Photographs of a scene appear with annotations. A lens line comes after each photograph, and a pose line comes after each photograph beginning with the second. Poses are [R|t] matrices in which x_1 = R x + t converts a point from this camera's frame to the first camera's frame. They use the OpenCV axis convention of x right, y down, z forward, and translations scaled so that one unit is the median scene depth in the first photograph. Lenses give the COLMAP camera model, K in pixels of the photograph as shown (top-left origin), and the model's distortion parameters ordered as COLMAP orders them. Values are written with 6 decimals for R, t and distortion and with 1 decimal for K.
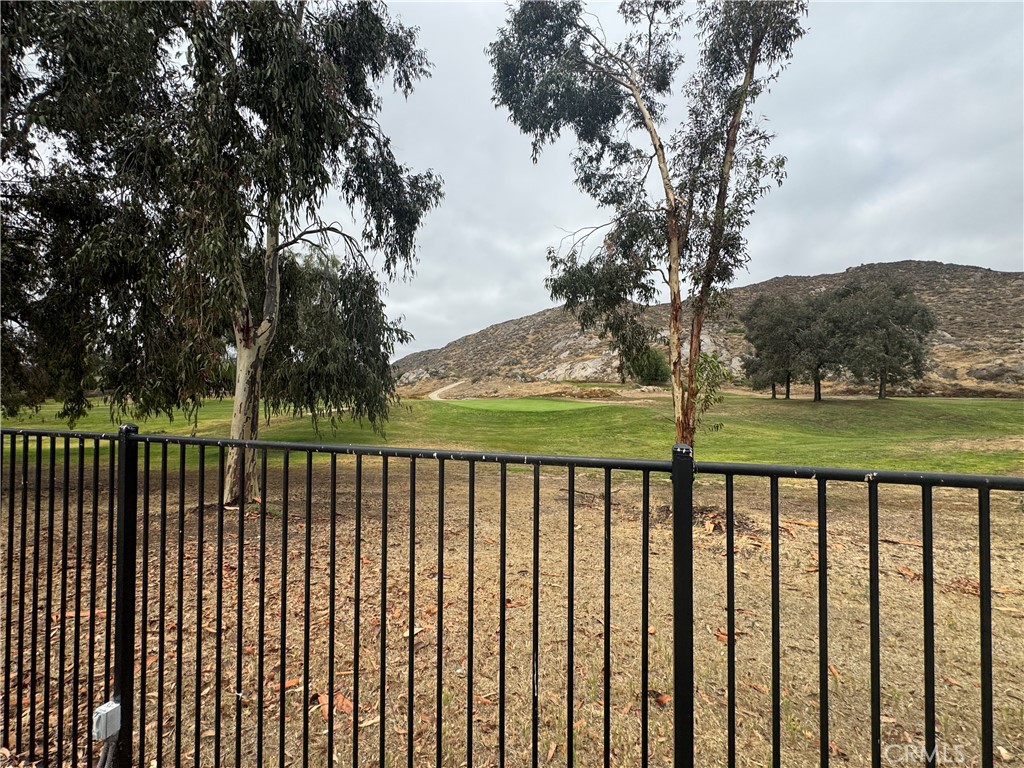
lens RADIAL K [[408.8, 0, 508.6], [0, 408.8, 387.0], [0, 0, 1]] dist [-0.002882, 0.000461]
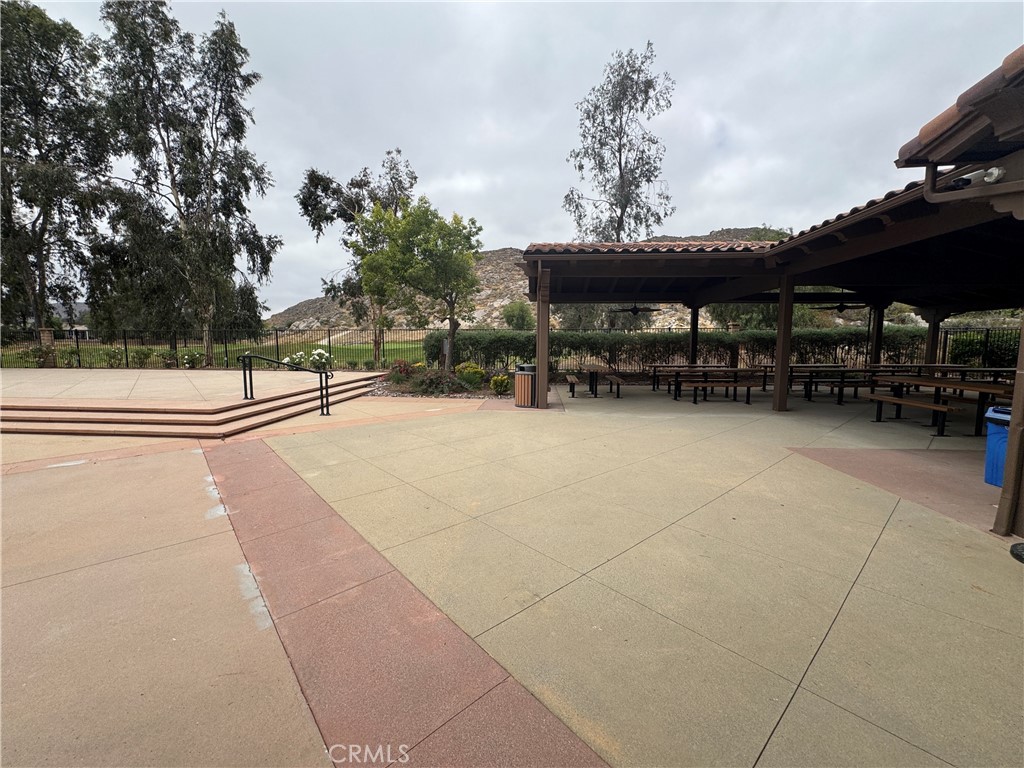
lens RADIAL K [[408.8, 0, 514.0], [0, 408.8, 384.4], [0, 0, 1]] dist [-0.002882, 0.000461]
pose [[0.973637, -0.029851, 0.226140, 0.627914], [0.003354, 0.993166, 0.116659, 0.059447], [-0.228077, -0.112825, 0.967084, -1.812127]]
